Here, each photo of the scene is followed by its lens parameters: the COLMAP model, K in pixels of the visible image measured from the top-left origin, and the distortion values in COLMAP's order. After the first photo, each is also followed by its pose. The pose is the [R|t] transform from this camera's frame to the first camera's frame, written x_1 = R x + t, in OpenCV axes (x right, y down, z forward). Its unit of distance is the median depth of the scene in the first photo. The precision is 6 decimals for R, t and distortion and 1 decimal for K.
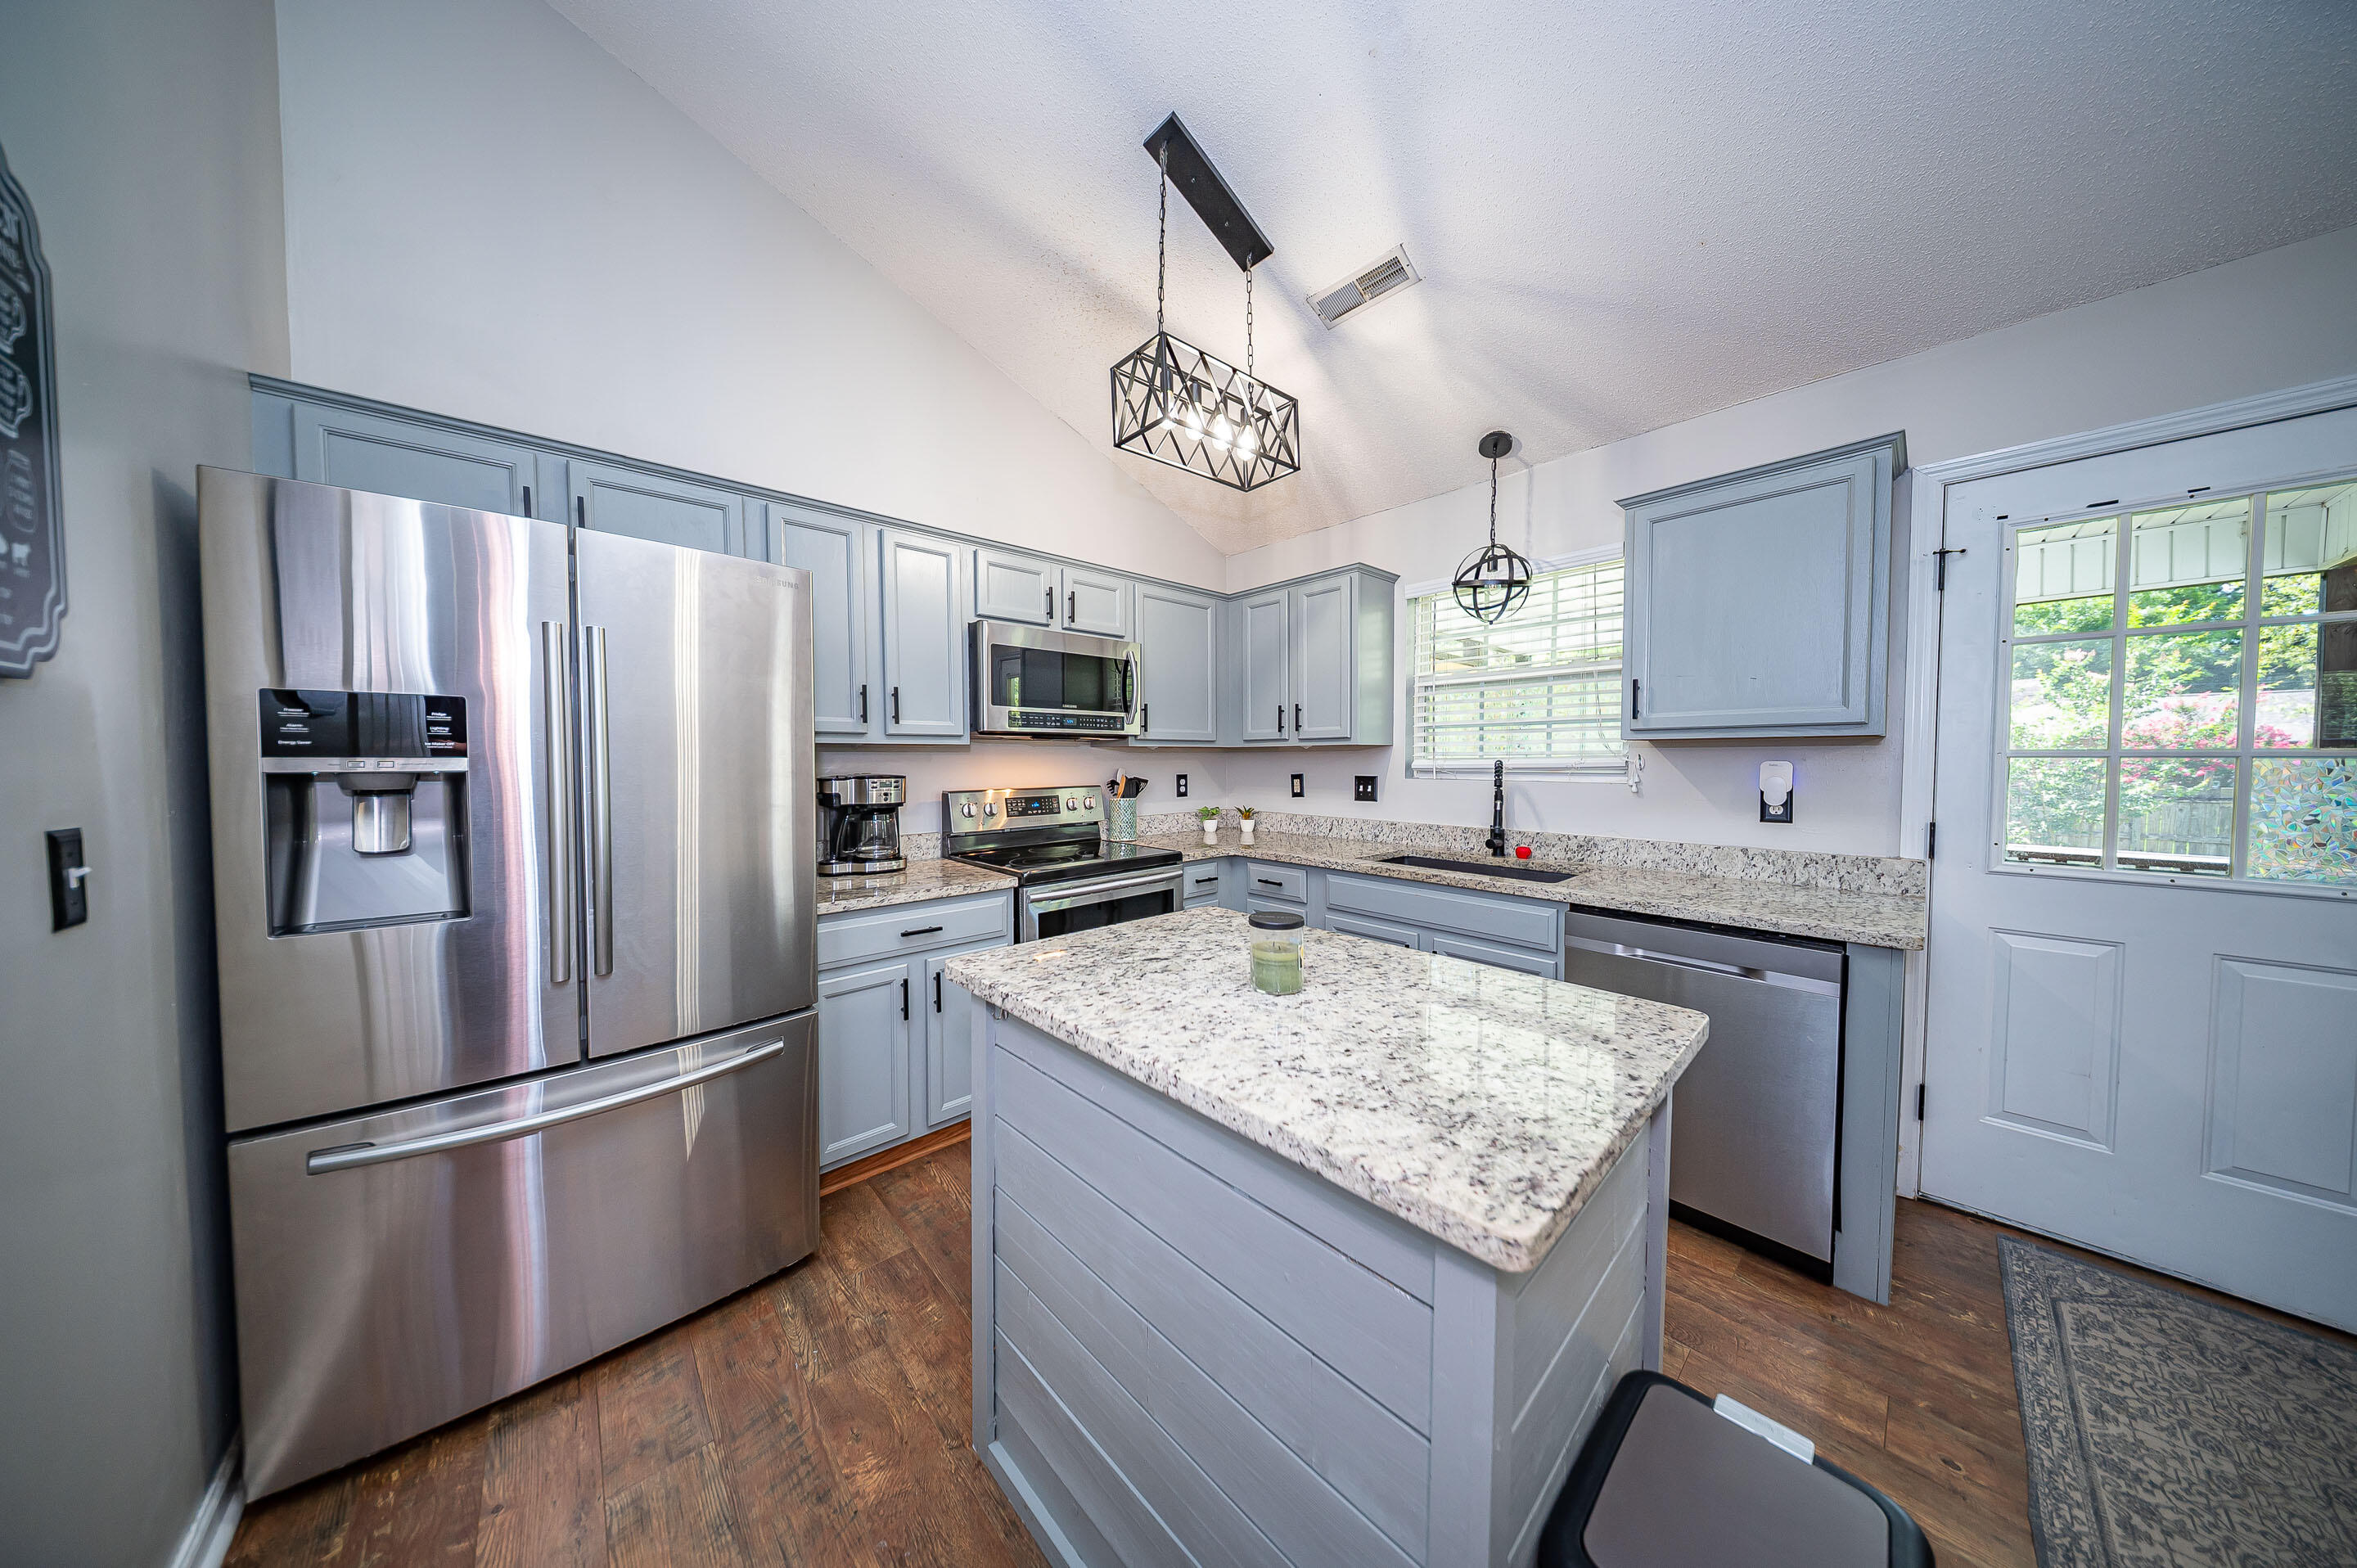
lens RADIAL K [[702.1, 0, 1160.0], [0, 702.1, 776.8], [0, 0, 1]] dist [-0.001081, -0.000642]
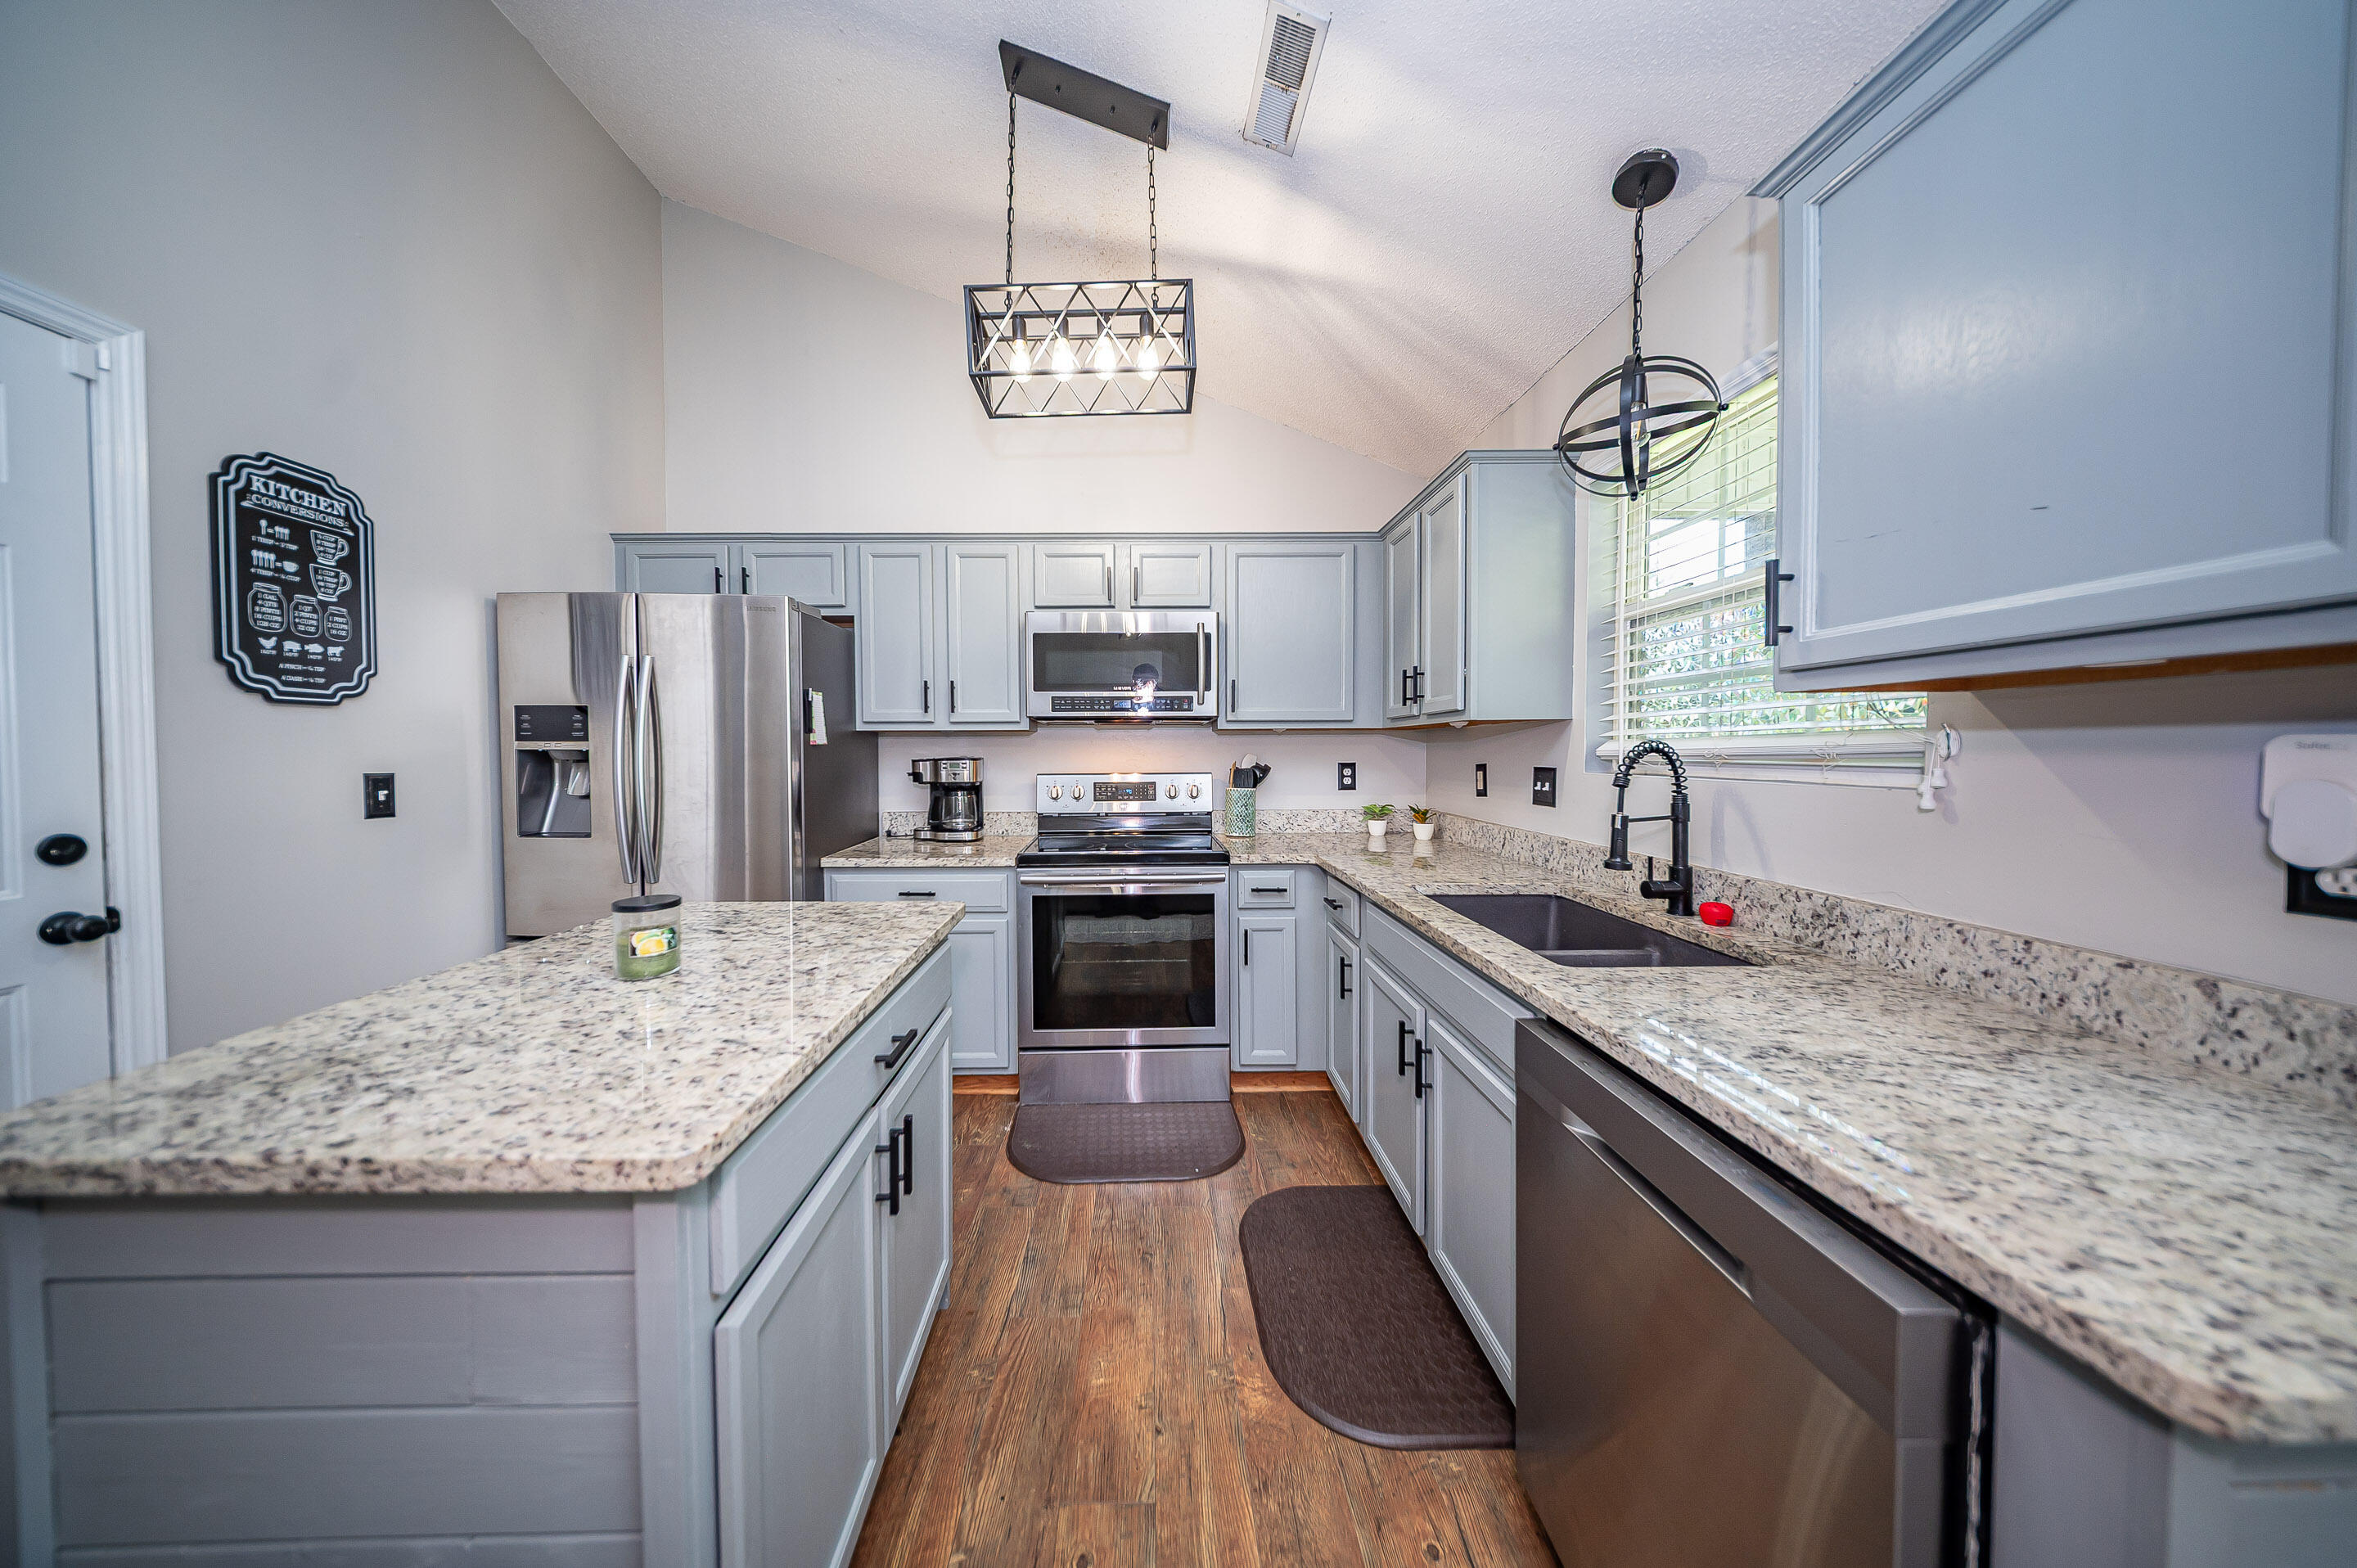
lens RADIAL K [[702.1, 0, 1111.3], [0, 702.1, 762.5], [0, 0, 1]] dist [-0.001081, -0.000642]
pose [[0.742058, 0.012415, -0.670221, 0.562030], [-0.016509, 0.999864, 0.000242, 0.001089], [0.670133, 0.010885, 0.742162, 0.312084]]
